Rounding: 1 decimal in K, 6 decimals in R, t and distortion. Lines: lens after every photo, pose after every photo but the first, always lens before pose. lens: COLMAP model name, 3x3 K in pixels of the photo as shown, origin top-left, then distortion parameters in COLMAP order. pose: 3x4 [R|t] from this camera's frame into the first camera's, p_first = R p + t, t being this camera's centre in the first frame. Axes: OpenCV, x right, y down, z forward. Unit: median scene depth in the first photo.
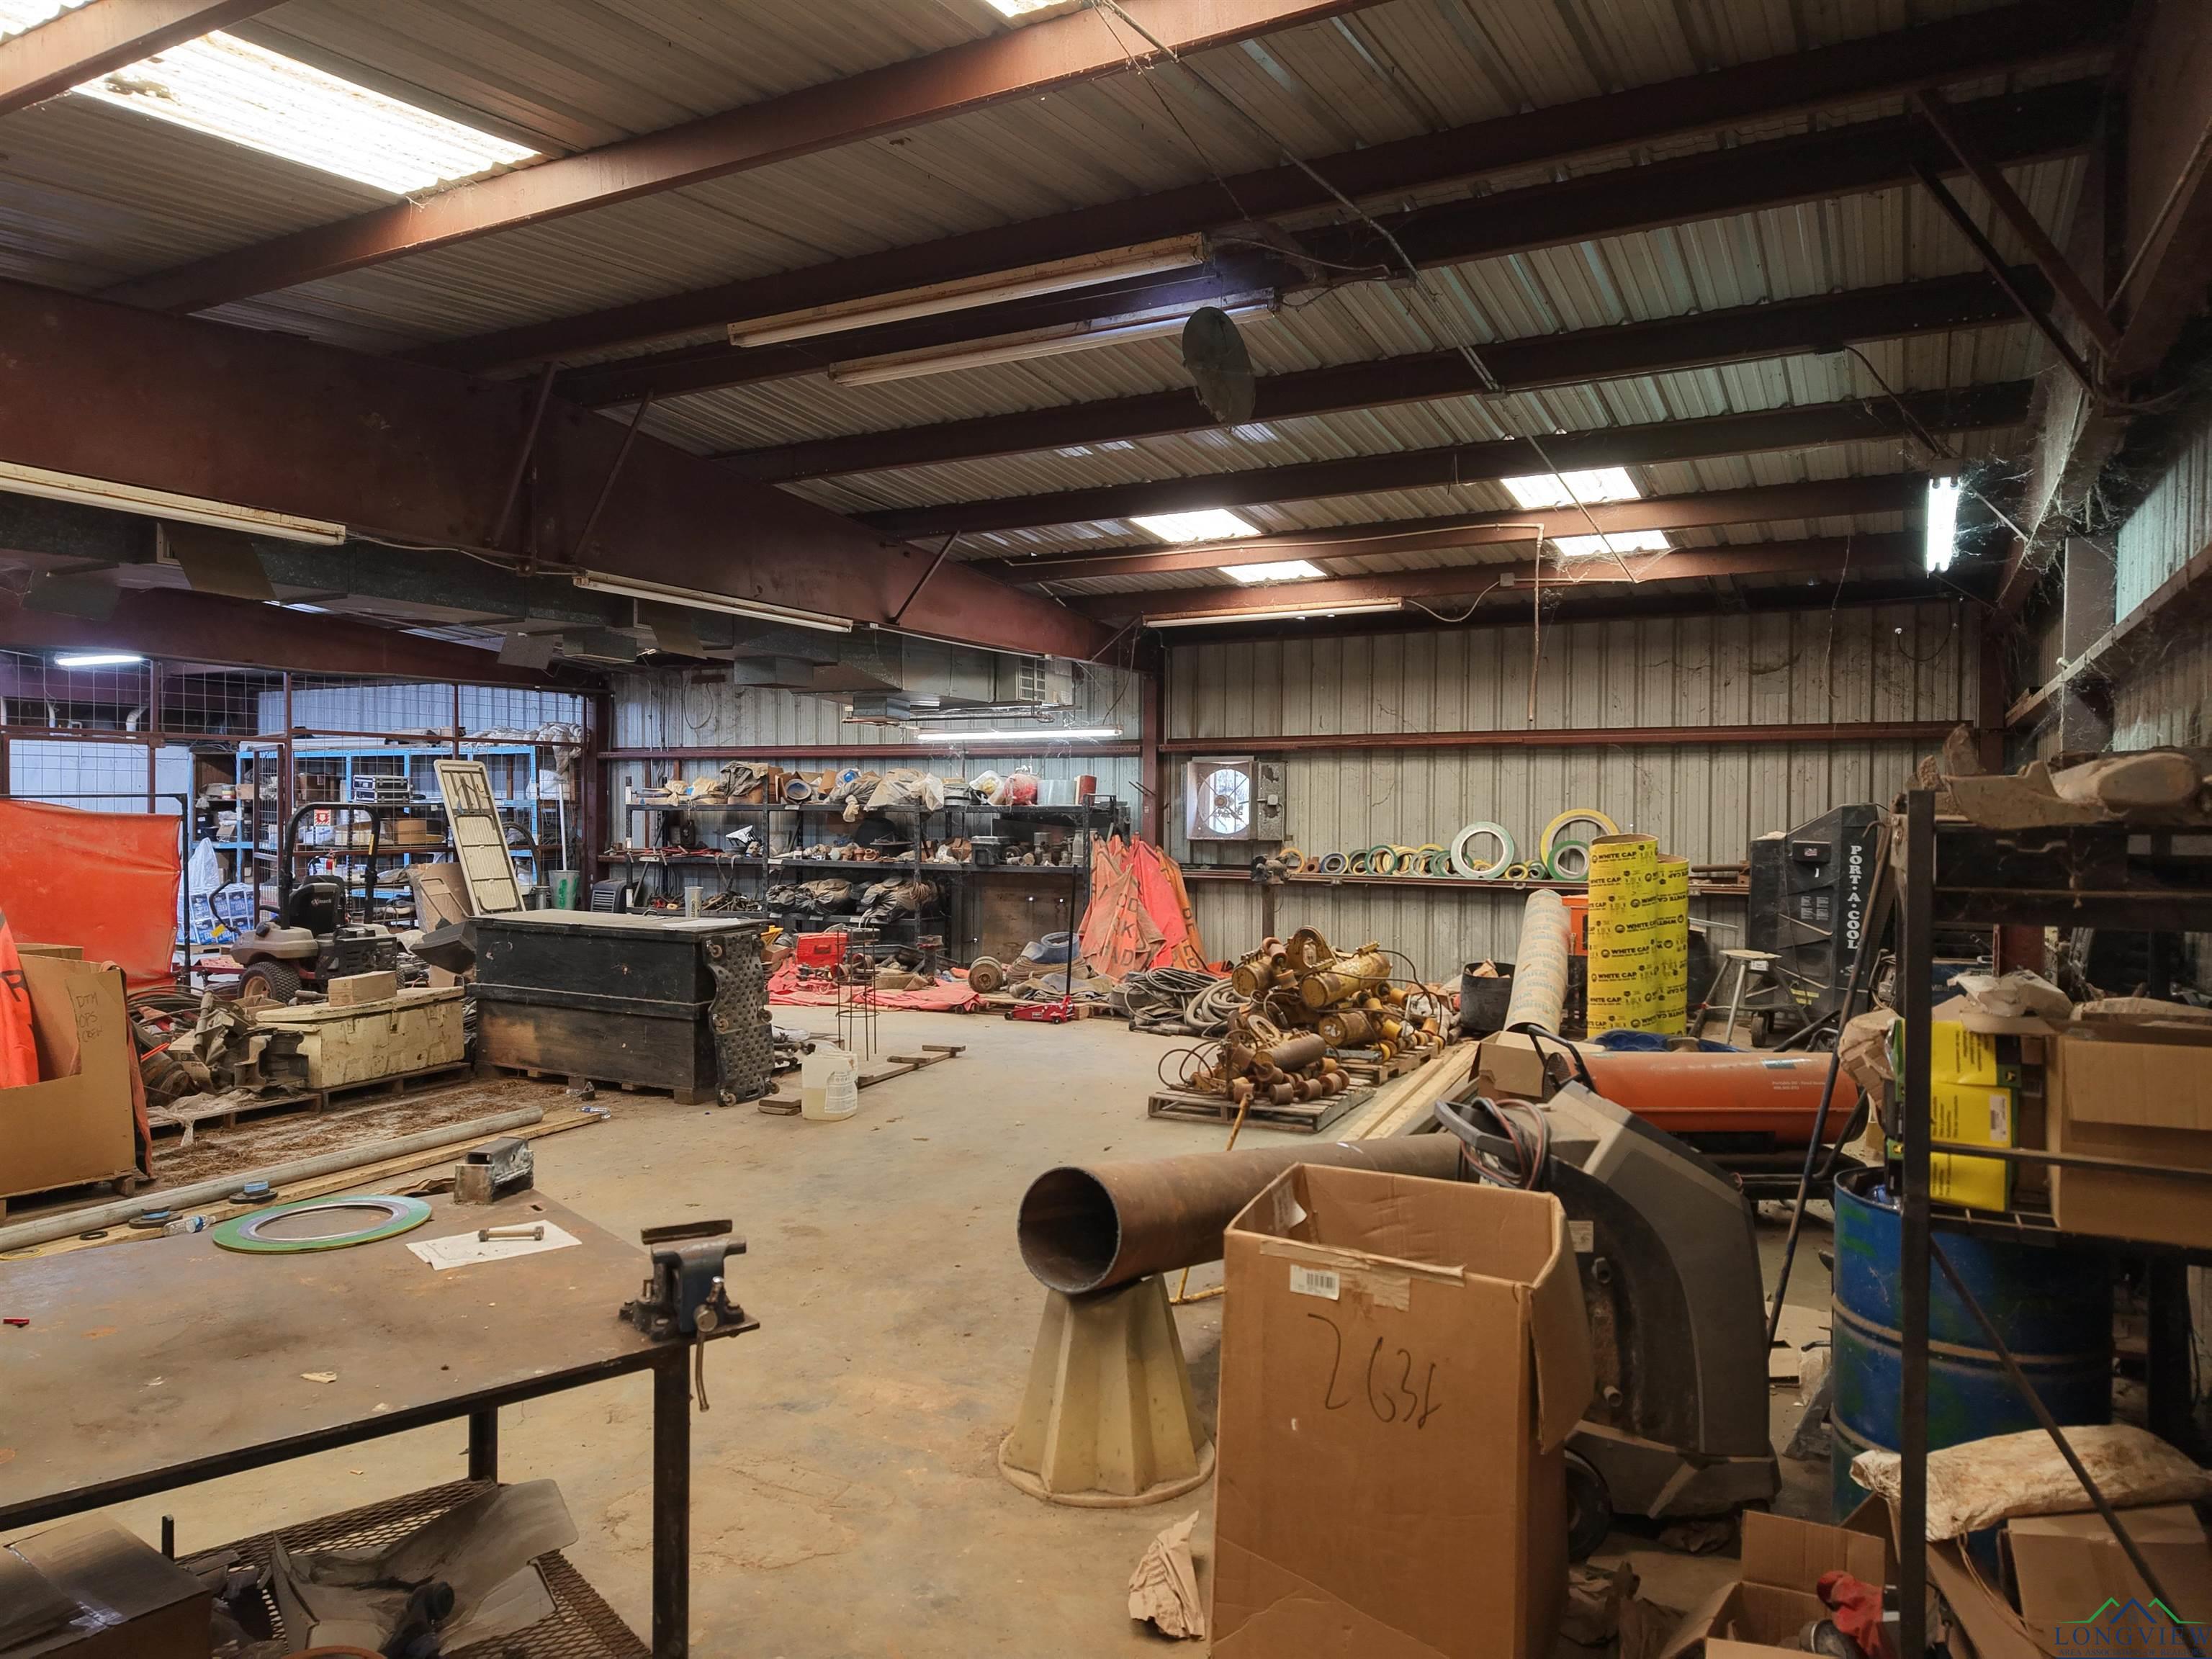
lens RADIAL K [[1469.2, 0, 1114.3], [0, 1469.2, 827.7], [0, 0, 1]] dist [0.017673, -0.016301]
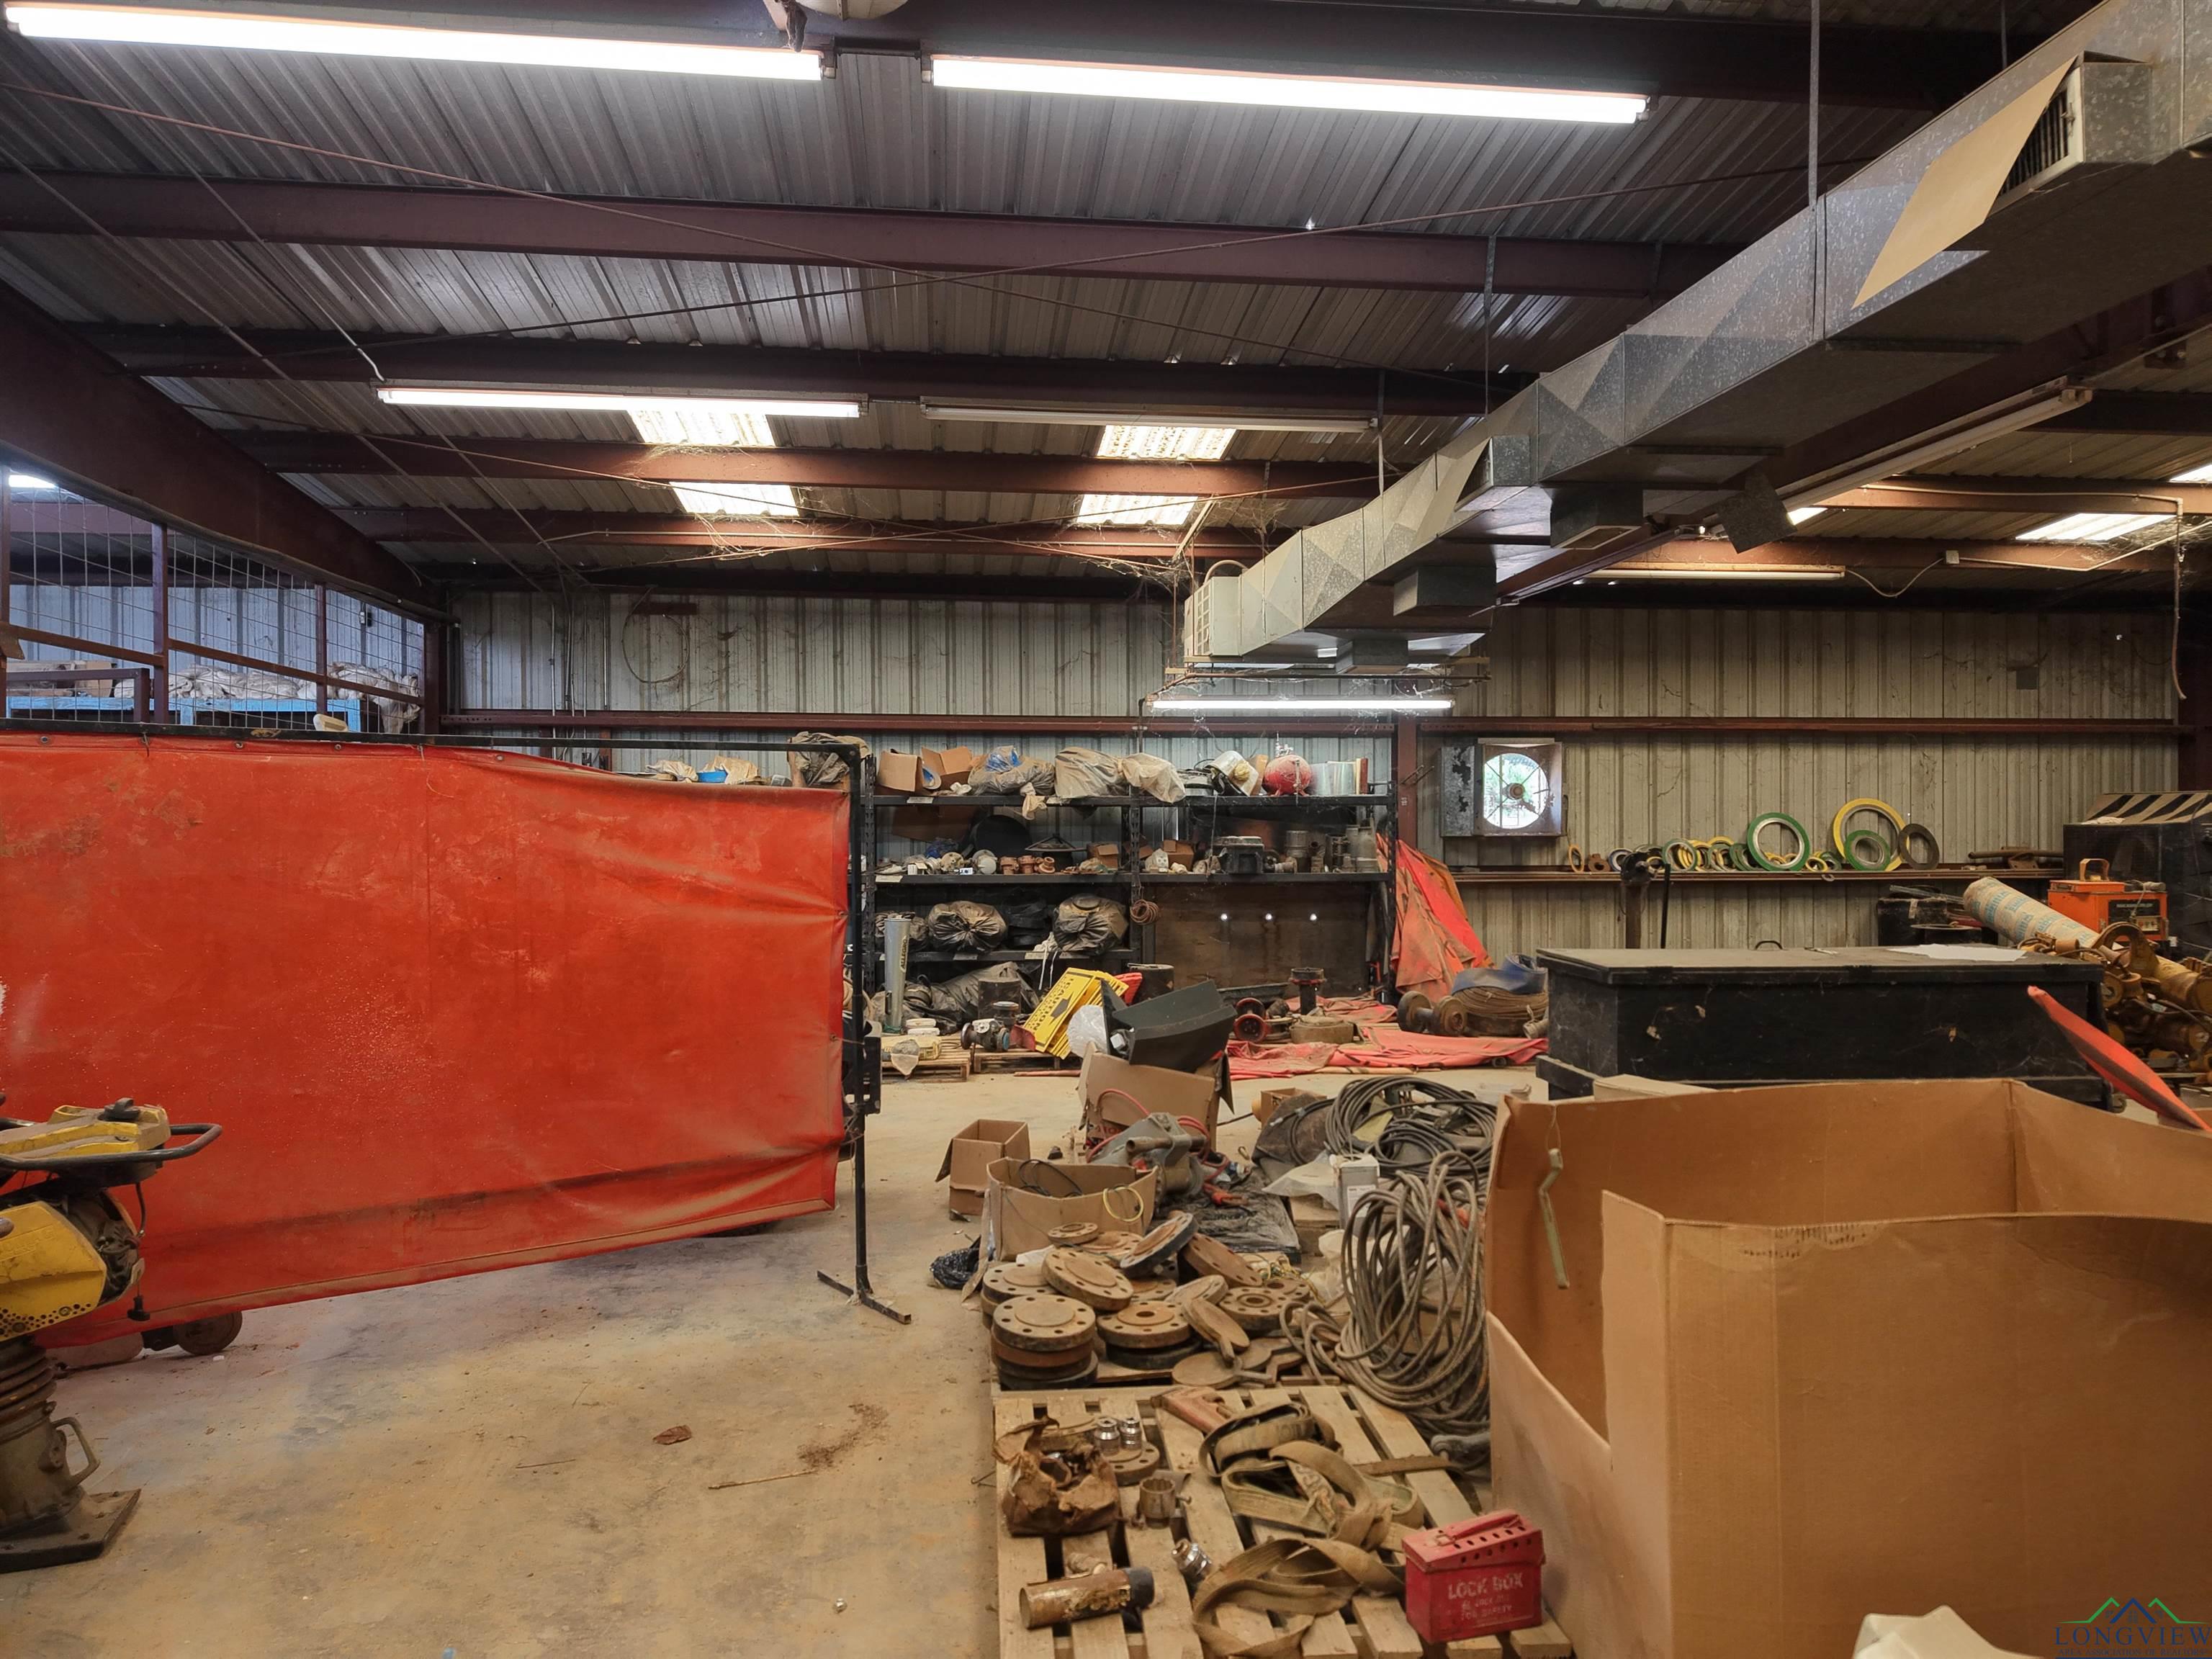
lens RADIAL K [[1469.2, 0, 1106.2], [0, 1469.2, 832.6], [0, 0, 1]] dist [0.017673, -0.016301]
pose [[0.824952, -0.010242, 0.565110, -0.627331], [0.013779, 0.999903, -0.001991, 0.004878], [-0.565035, 0.009429, 0.825013, 0.439125]]
